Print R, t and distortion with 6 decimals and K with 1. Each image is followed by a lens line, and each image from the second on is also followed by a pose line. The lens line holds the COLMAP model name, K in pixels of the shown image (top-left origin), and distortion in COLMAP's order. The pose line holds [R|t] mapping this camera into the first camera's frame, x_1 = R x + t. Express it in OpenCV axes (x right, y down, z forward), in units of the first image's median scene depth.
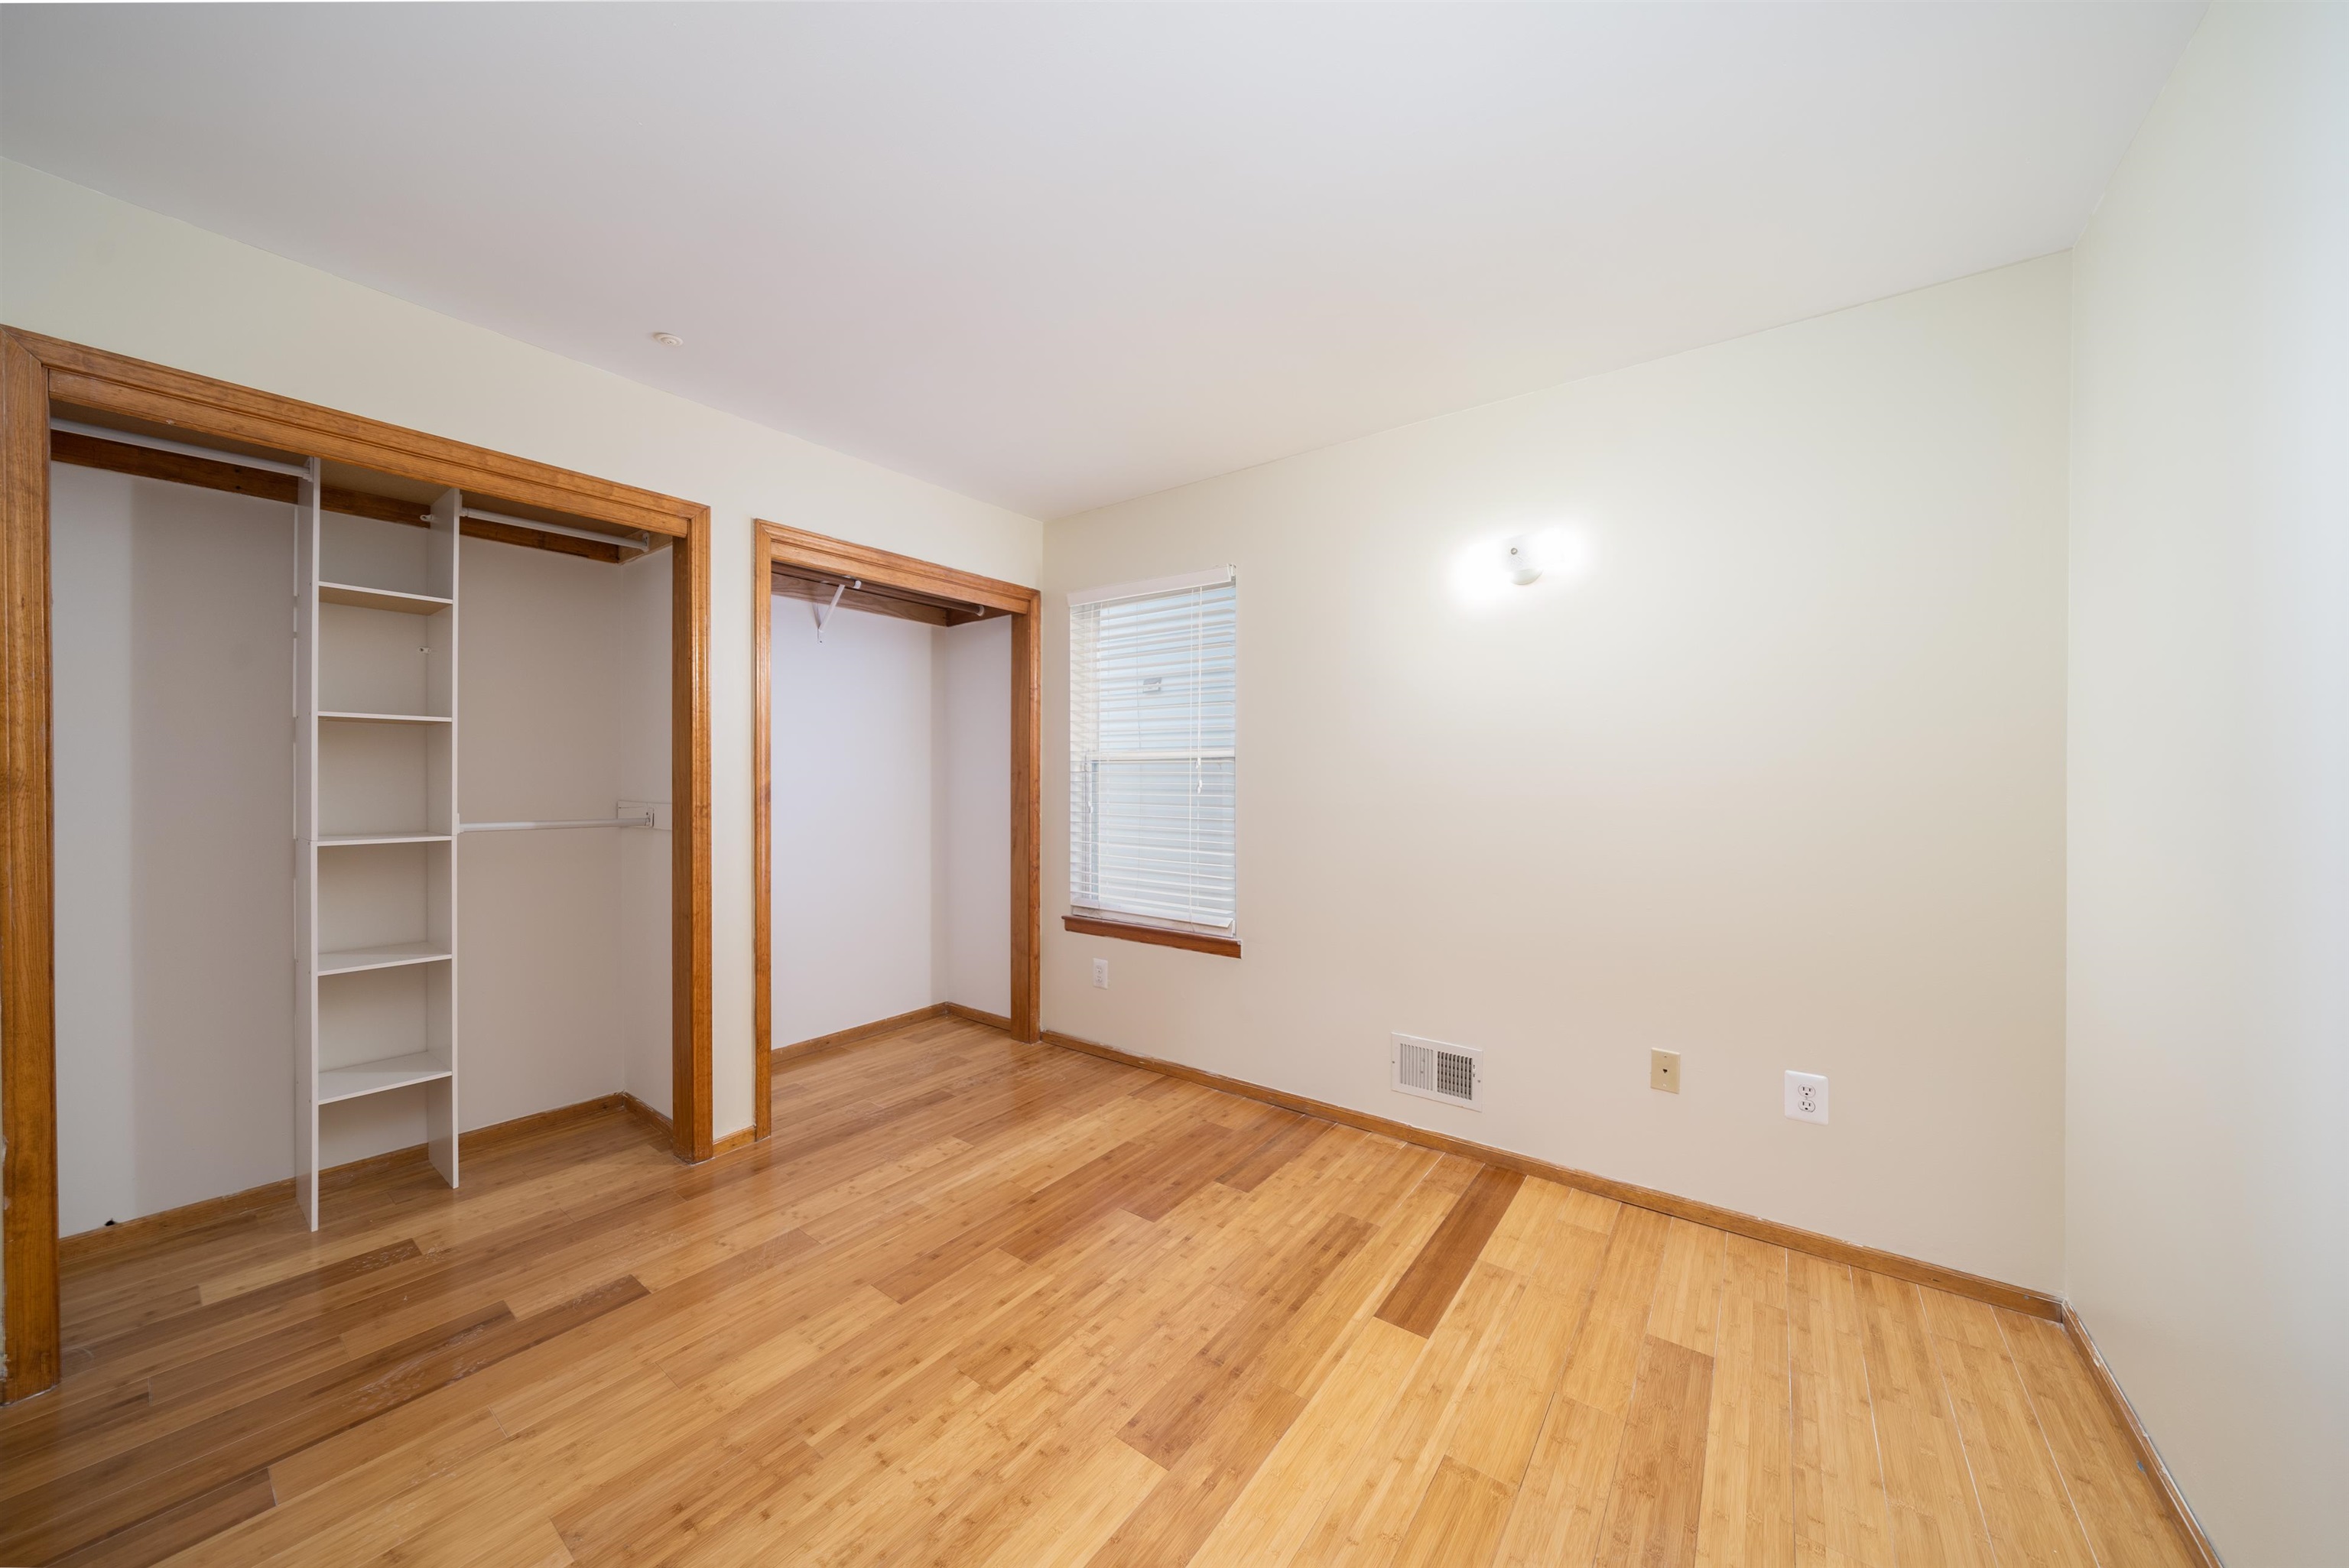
lens RADIAL K [[819.8, 0, 1174.5], [0, 819.8, 784.0], [0, 0, 1]] dist [-0.001416, -0.000153]
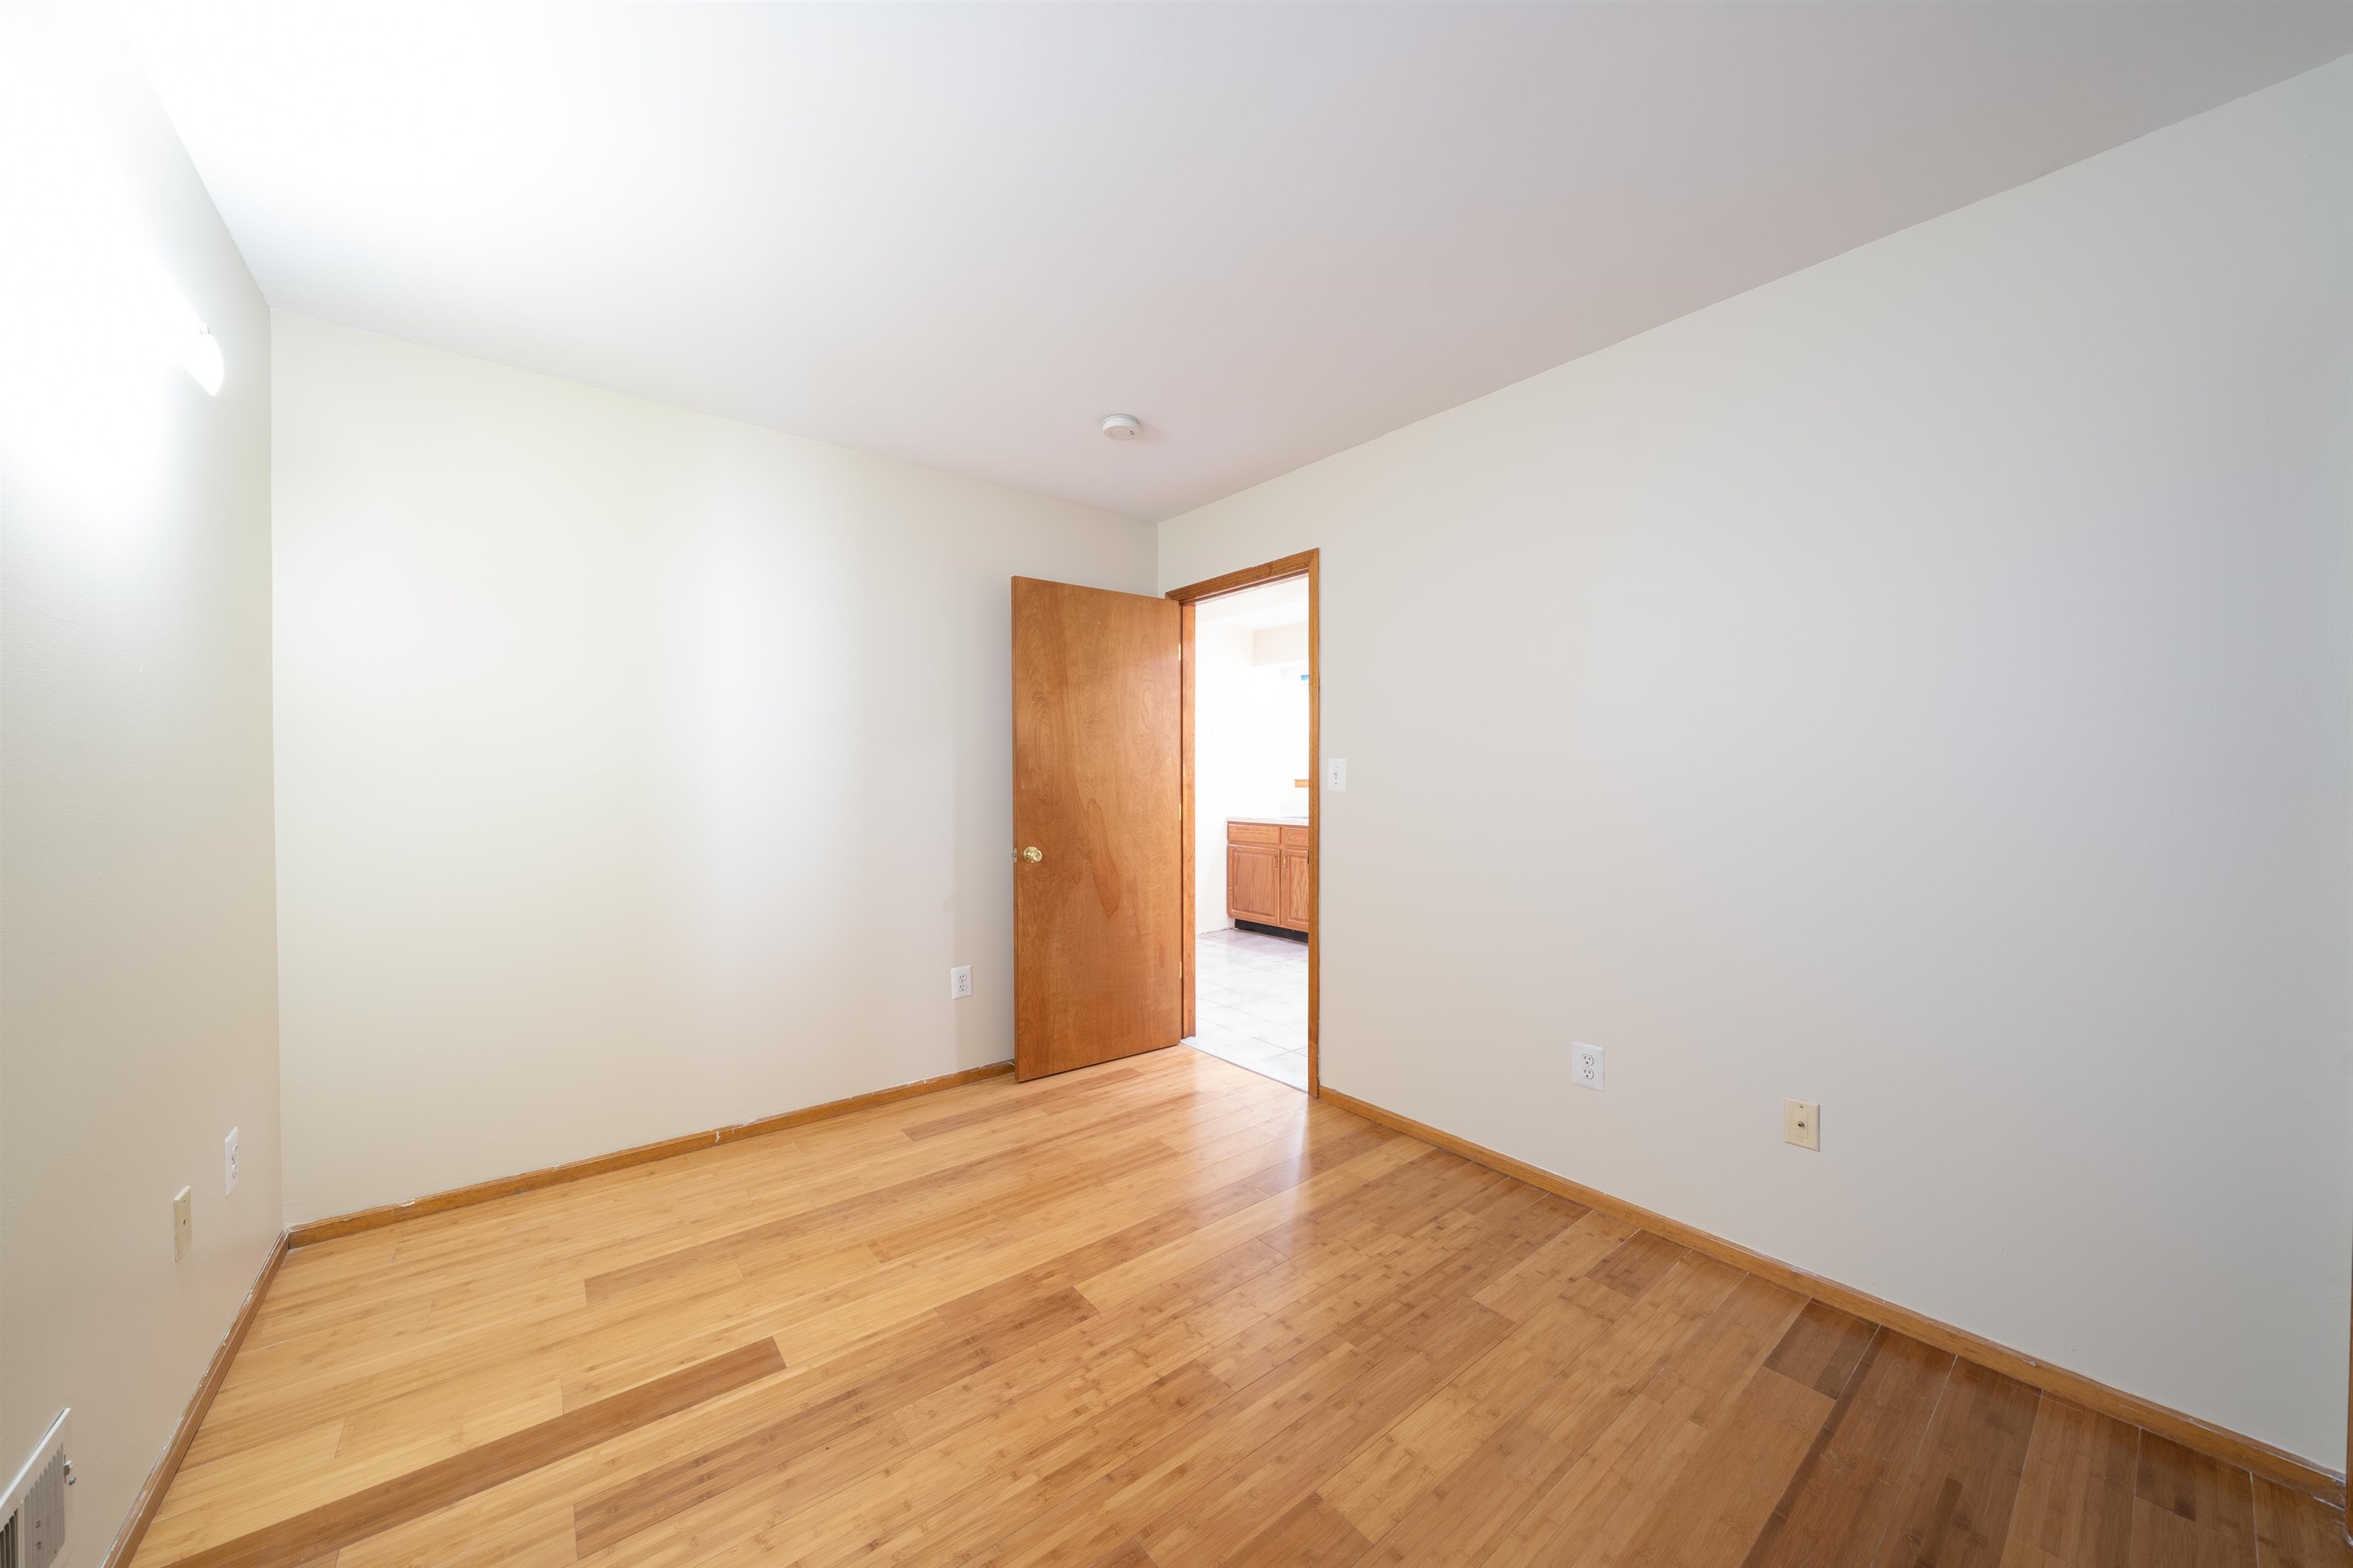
lens RADIAL K [[821.3, 0, 1176.5], [0, 821.3, 784.0], [0, 0, 1]] dist [-0.001416, -0.000153]
pose [[-0.966390, -0.003369, 0.257059, -0.444917], [-0.001613, 0.999974, 0.007041, -0.003685], [-0.257076, 0.006390, -0.966370, 1.933218]]
